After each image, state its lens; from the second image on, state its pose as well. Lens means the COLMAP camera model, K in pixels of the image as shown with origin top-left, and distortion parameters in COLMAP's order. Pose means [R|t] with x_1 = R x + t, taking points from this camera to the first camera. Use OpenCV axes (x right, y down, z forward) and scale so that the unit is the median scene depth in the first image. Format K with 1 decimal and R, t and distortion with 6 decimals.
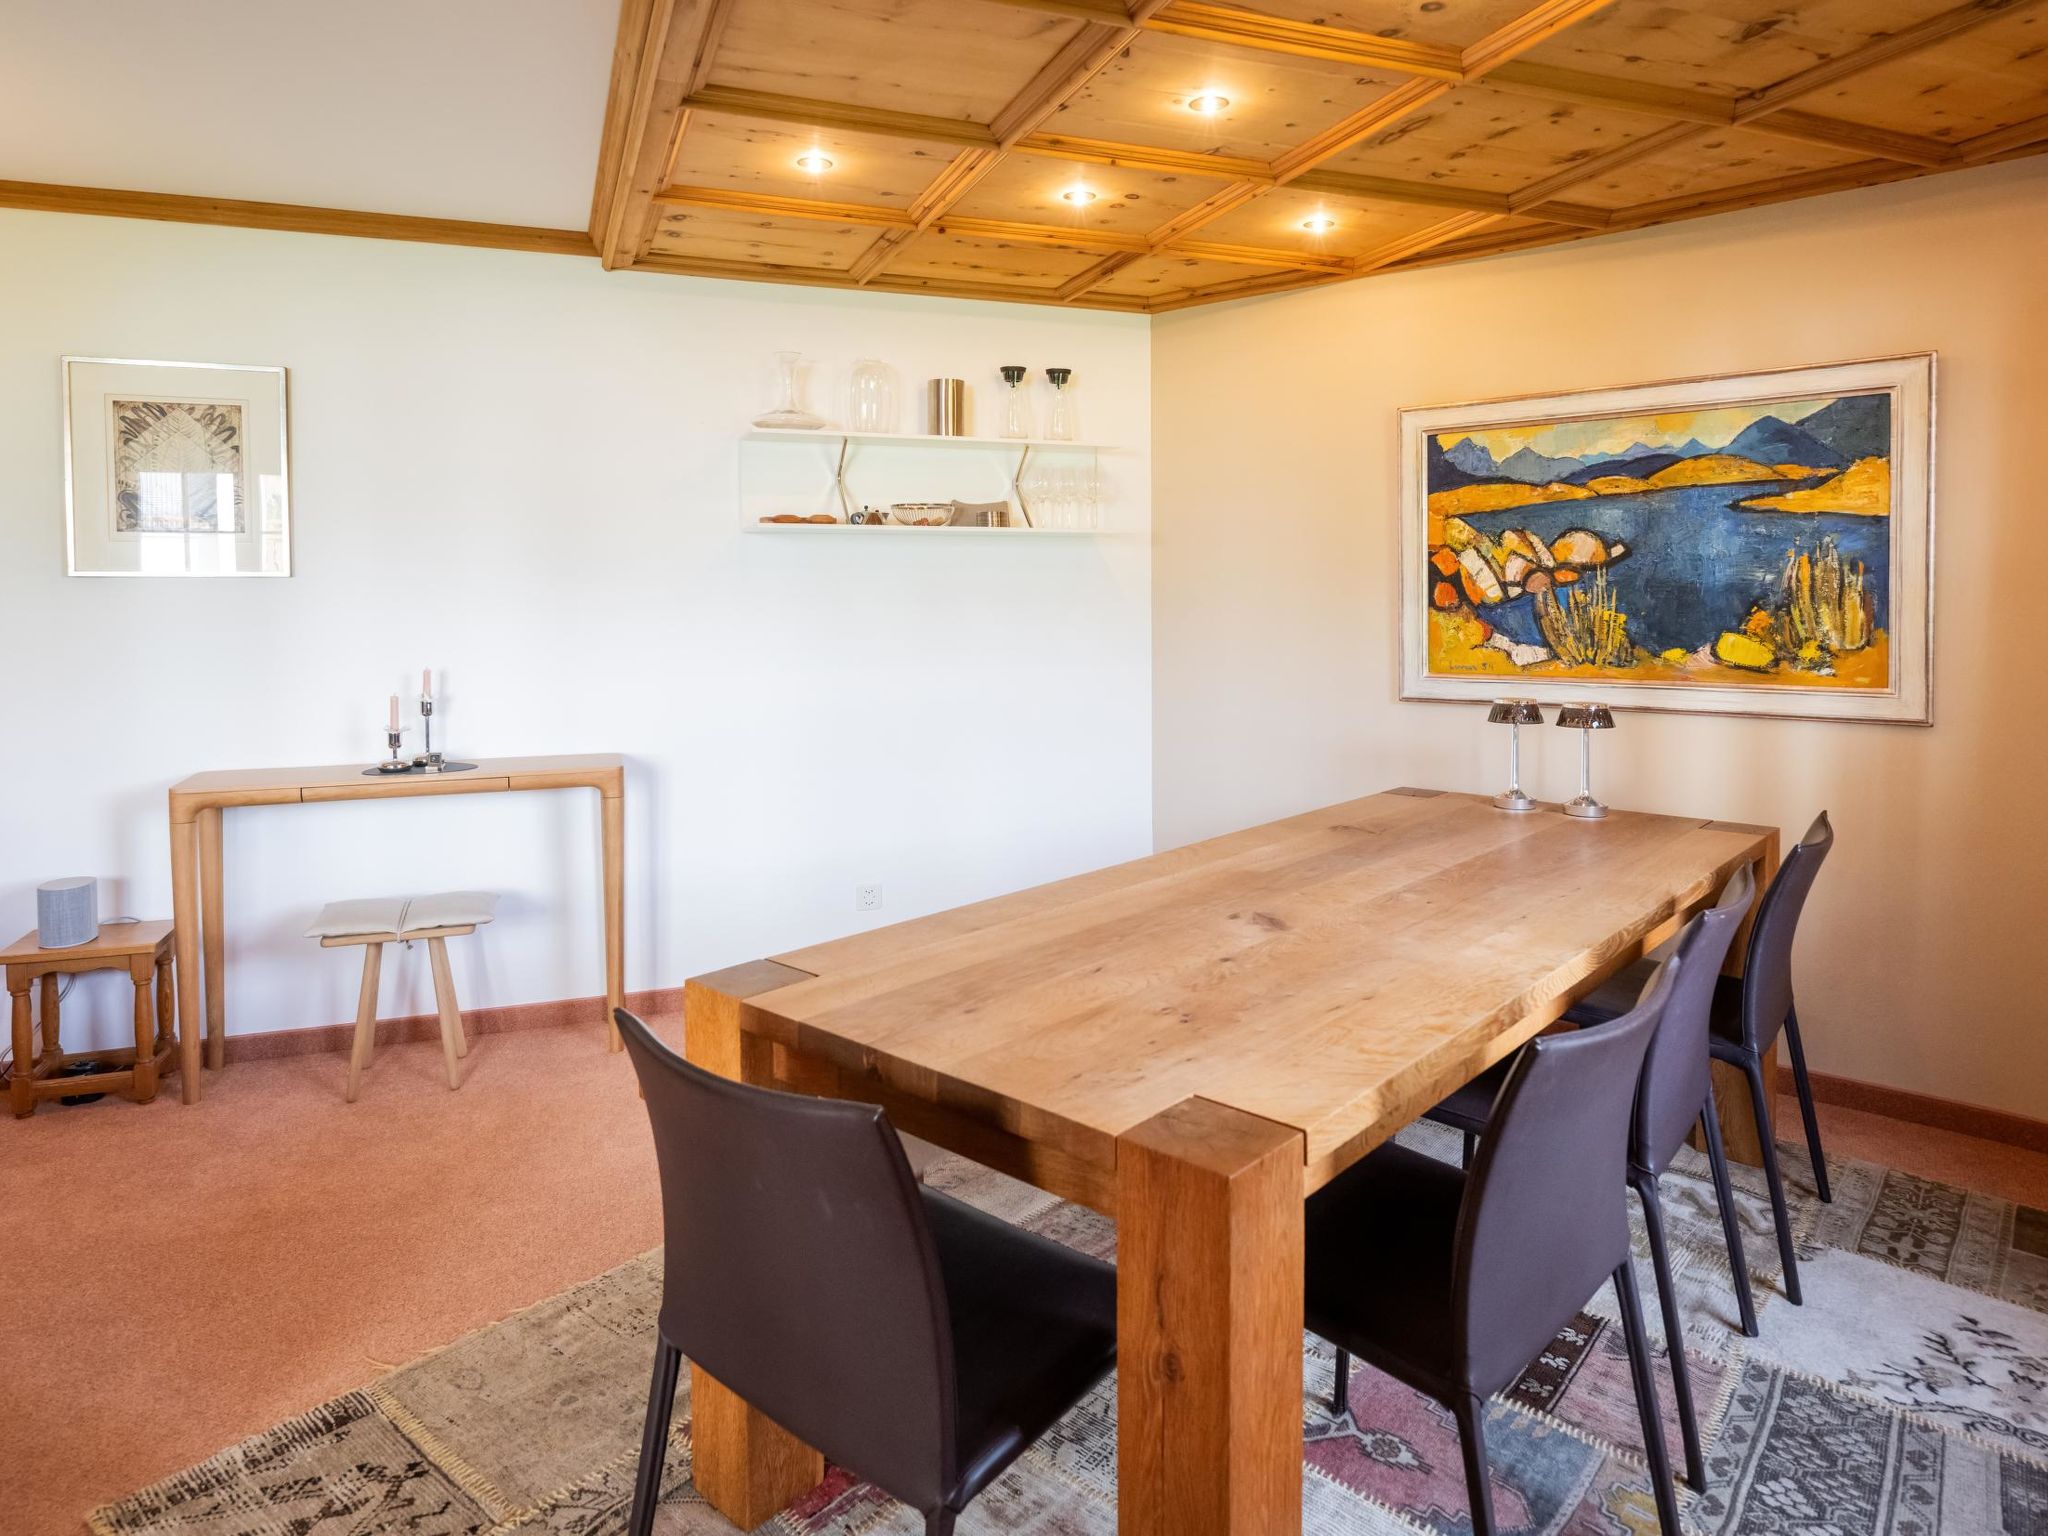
lens RADIAL K [[994.6, 0, 1030.9], [0, 994.6, 745.9], [0, 0, 1]] dist [-0.002670, -0.002445]
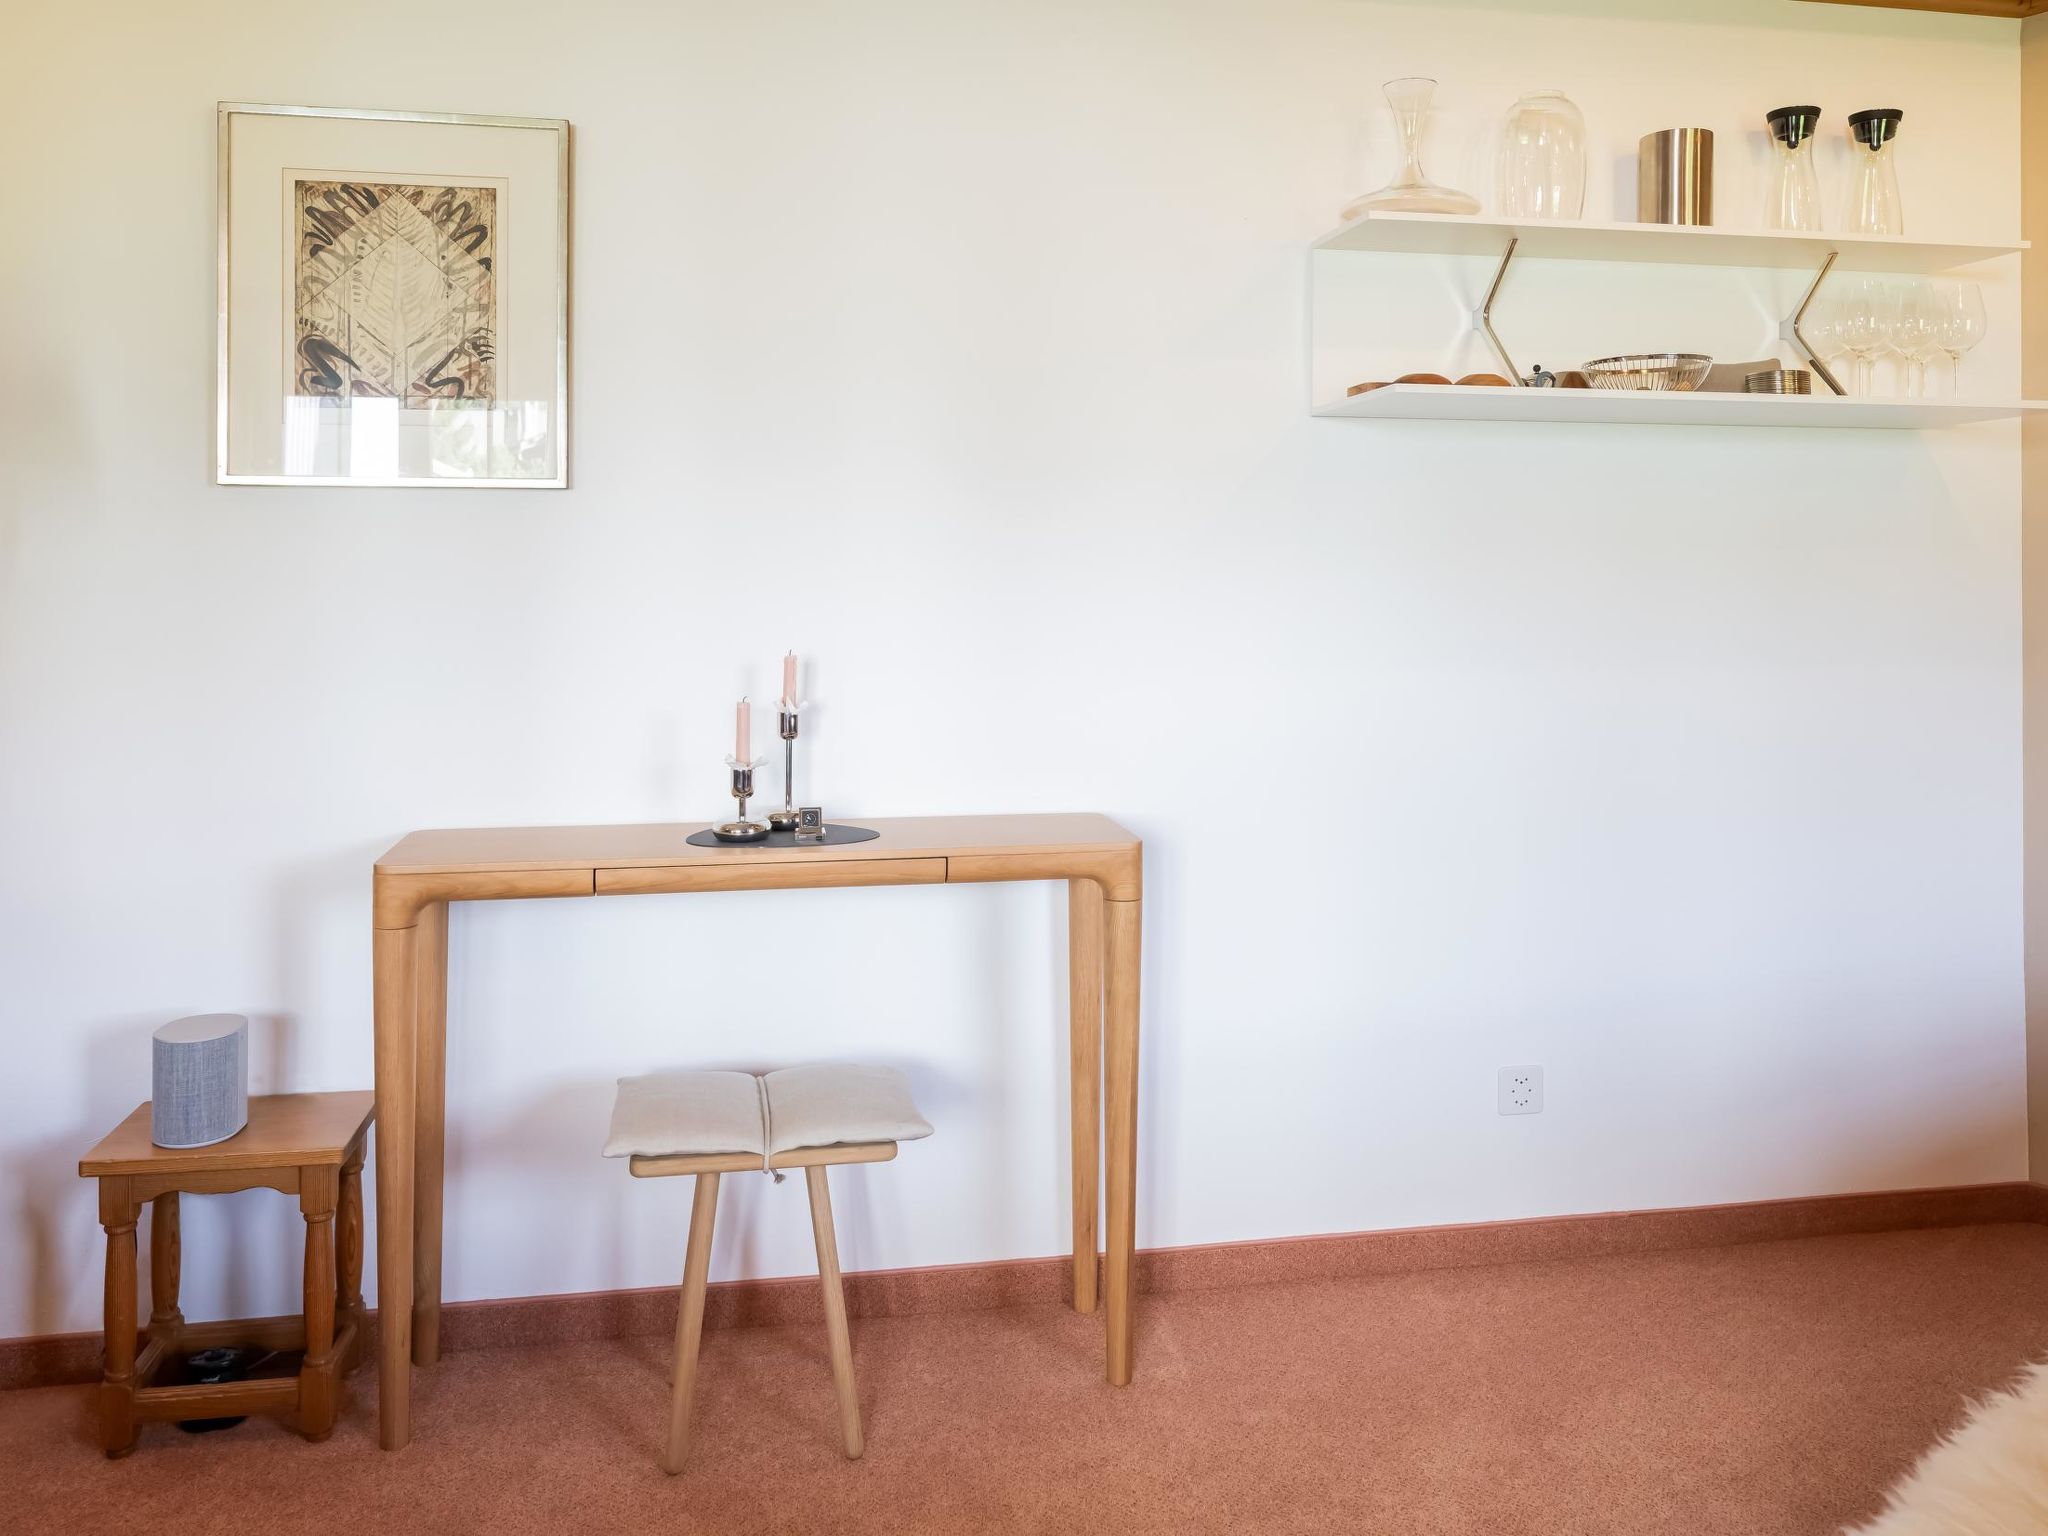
lens RADIAL K [[1156.2, 0, 1018.7], [0, 1156.2, 775.3], [0, 0, 1]] dist [-0.006384, -0.000276]
pose [[0.989372, 0.022200, -0.143701, -0.403665], [-0.023715, 0.999680, -0.008838, -0.007802], [0.143459, 0.012152, 0.989582, 0.398402]]
